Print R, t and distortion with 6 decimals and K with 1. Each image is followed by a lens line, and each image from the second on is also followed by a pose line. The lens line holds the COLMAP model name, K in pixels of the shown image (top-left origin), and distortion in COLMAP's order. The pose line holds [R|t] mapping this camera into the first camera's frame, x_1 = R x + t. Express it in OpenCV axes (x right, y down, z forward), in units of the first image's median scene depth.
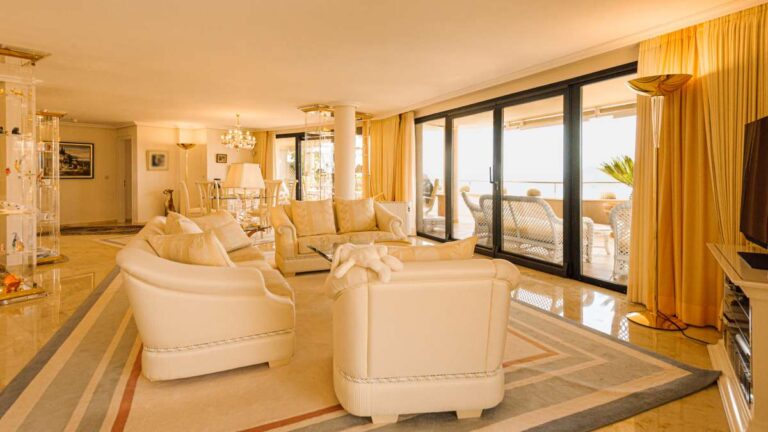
lens RADIAL K [[403.4, 0, 382.5], [0, 403.4, 175.5], [0, 0, 1]] dist [-0.000185, 0.000153]
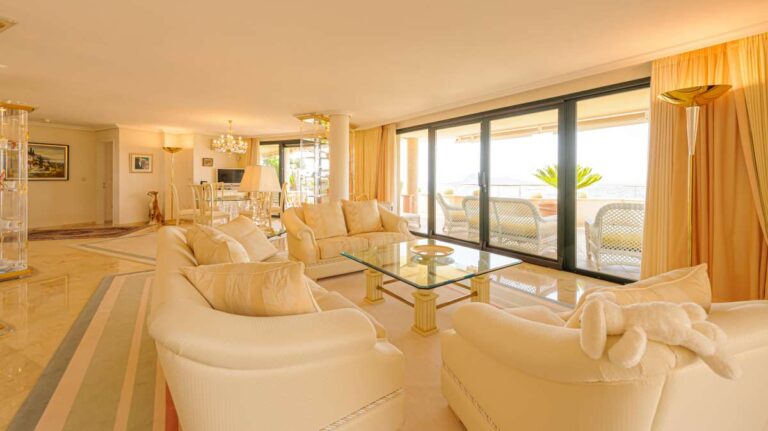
lens RADIAL K [[311.4, 0, 386.6], [0, 311.4, 178.1], [0, 0, 1]] dist [0.001104, -0.000054]
pose [[0.983623, 0.005526, 0.180155, -0.116690], [-0.005006, 0.999982, -0.003340, 0.000293], [-0.180171, 0.002384, 0.983632, 0.144595]]
